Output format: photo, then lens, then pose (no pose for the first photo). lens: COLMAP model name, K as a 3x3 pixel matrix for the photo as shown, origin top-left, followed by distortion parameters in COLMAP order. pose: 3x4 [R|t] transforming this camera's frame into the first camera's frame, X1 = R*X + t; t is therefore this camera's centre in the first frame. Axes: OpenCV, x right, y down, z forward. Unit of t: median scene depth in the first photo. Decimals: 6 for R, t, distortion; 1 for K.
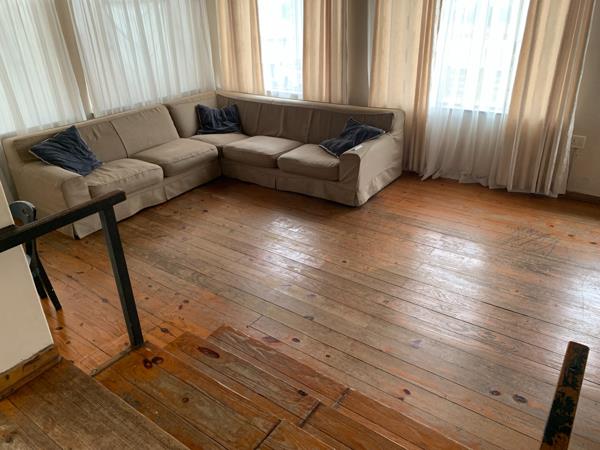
lens RADIAL K [[453.6, 0, 301.1], [0, 453.6, 213.3], [0, 0, 1]] dist [0.097741, -0.143962]
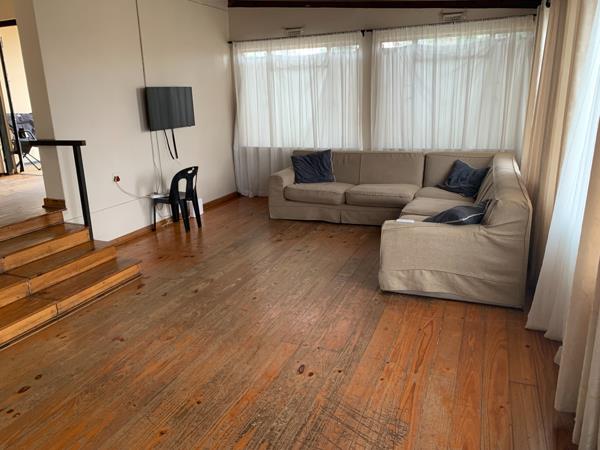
lens RADIAL K [[453.6, 0, 301.1], [0, 453.6, 213.3], [0, 0, 1]] dist [0.097741, -0.143962]
pose [[0.240291, 0.268831, -0.932733, 0.711456], [-0.403441, 0.901621, 0.155930, -0.180764], [0.882890, 0.338835, 0.325109, 0.512794]]
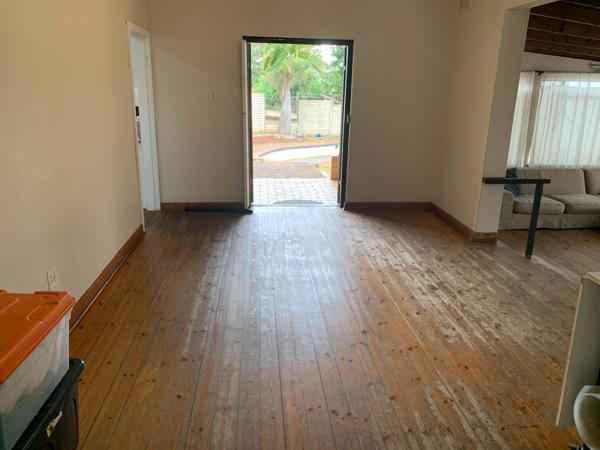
lens RADIAL K [[448.6, 0, 299.5], [0, 448.6, 201.1], [0, 0, 1]] dist [0.007429, 0.004781]
pose [[0.644858, 0.236677, -0.726734, 0.171900], [-0.370827, 0.928317, -0.026721, 0.221329], [0.668315, 0.286724, 0.686399, -0.501468]]
